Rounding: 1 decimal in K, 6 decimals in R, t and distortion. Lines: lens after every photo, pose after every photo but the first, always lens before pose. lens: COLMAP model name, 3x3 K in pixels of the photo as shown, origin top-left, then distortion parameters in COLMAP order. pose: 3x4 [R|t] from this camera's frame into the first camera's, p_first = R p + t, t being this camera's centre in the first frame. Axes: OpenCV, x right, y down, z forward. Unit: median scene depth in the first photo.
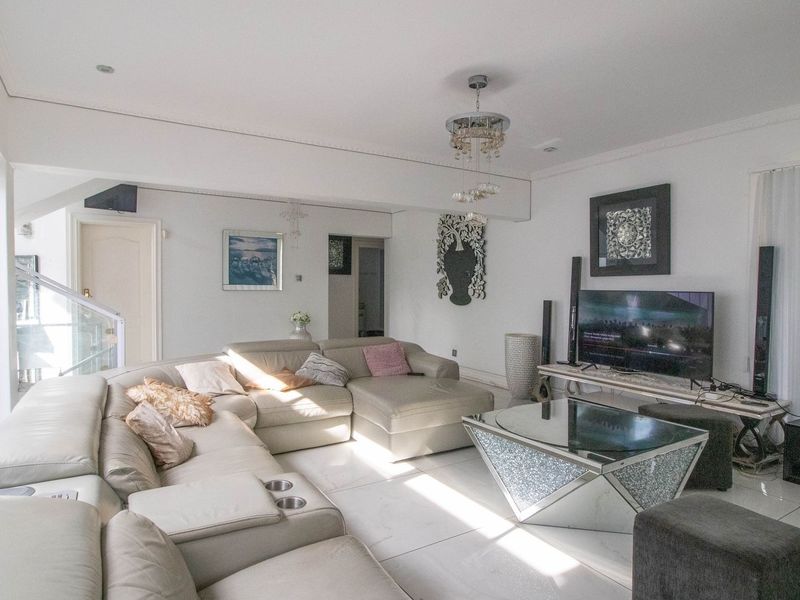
lens RADIAL K [[491.3, 0, 410.7], [0, 491.3, 298.6], [0, 0, 1]] dist [0.004214, -0.000467]
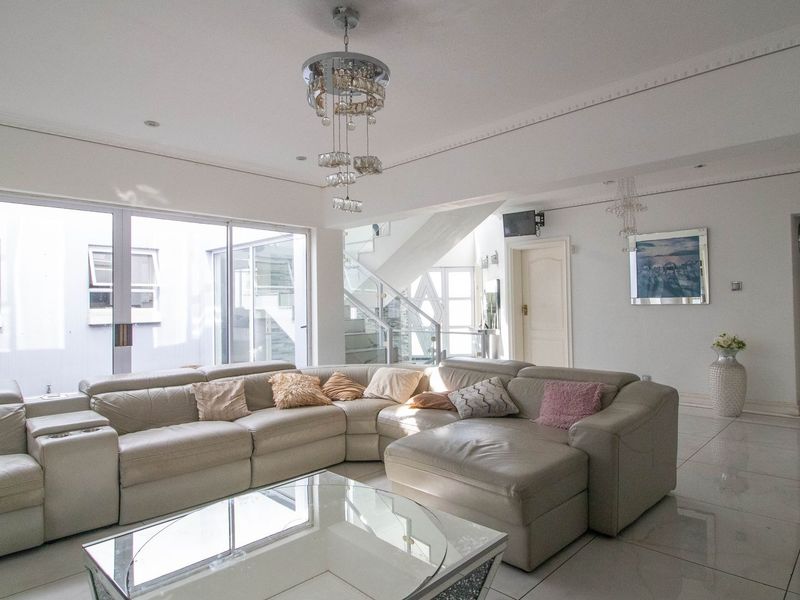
lens RADIAL K [[491.3, 0, 410.7], [0, 491.3, 298.6], [0, 0, 1]] dist [0.004214, -0.000467]
pose [[0.217787, -0.016580, -0.975856, 0.377538], [-0.008265, 0.999789, -0.018831, -0.007555], [0.975961, 0.012166, 0.217604, 0.411343]]
